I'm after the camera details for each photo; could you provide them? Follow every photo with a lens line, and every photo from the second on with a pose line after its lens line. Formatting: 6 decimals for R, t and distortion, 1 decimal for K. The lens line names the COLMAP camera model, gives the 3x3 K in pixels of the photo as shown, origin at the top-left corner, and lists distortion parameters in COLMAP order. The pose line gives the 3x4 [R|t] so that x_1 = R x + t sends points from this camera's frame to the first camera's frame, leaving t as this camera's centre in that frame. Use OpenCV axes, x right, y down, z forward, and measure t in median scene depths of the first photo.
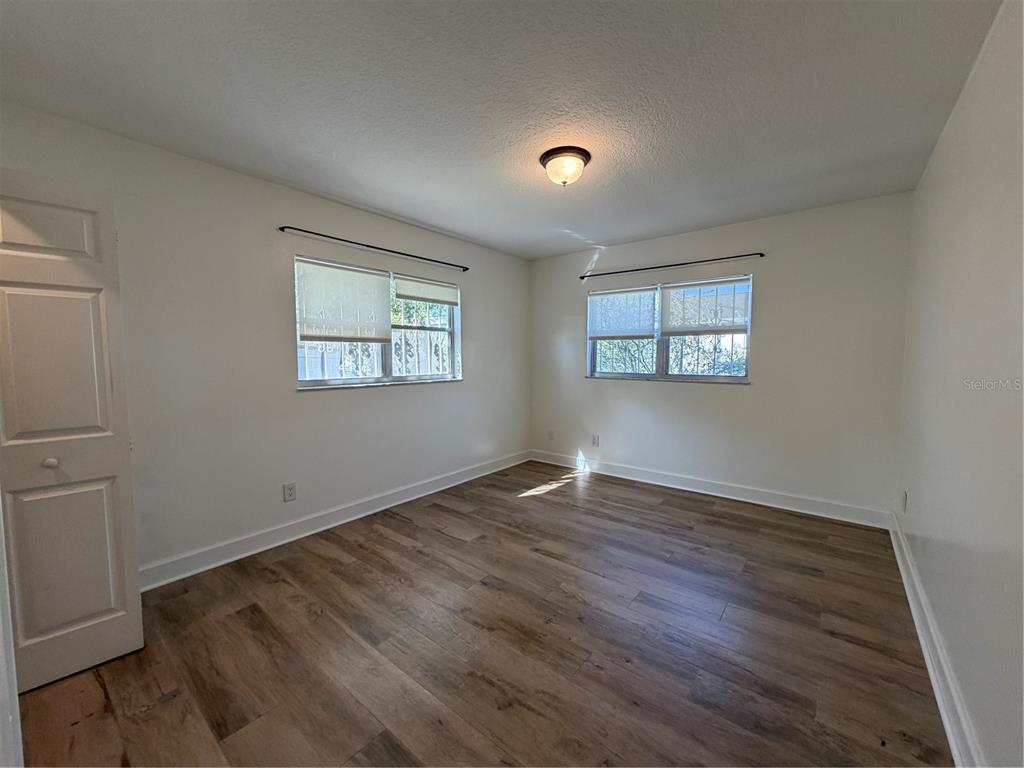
lens RADIAL K [[408.4, 0, 513.5], [0, 408.4, 381.9], [0, 0, 1]] dist [0.002007, 0.000428]
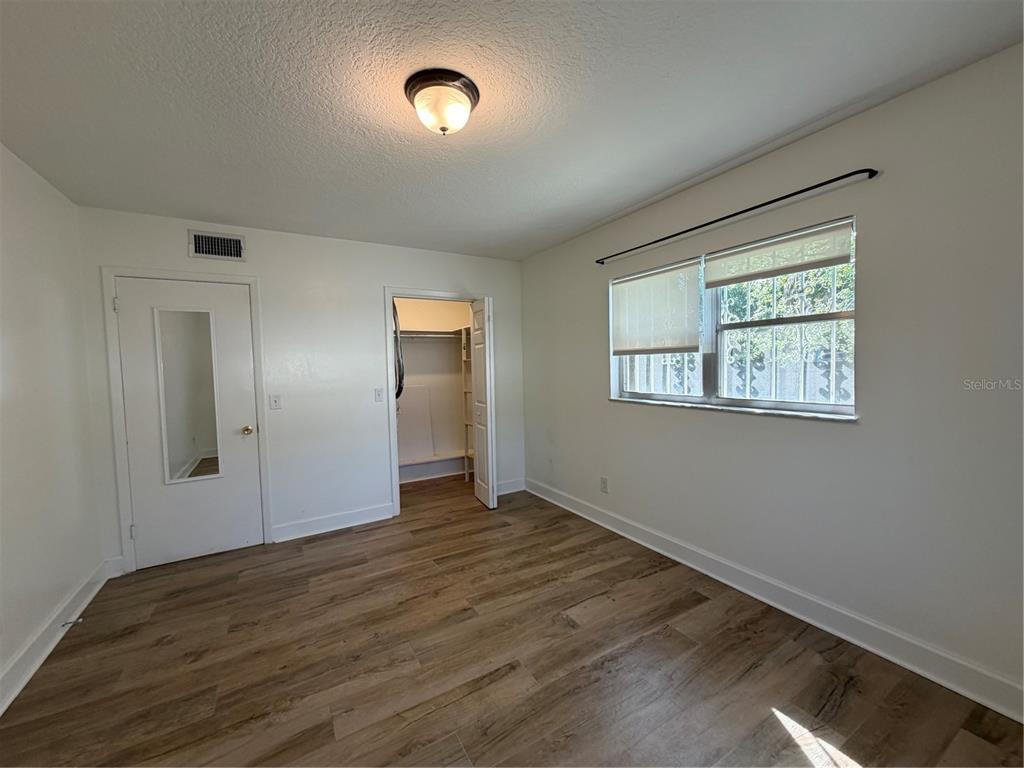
lens RADIAL K [[408.4, 0, 514.7], [0, 408.4, 385.1], [0, 0, 1]] dist [0.002007, 0.000428]
pose [[-0.351801, 0.059447, -0.934185, 0.587376], [-0.032581, 0.996599, 0.075688, -0.091594], [0.935508, 0.057063, -0.348667, 1.084401]]
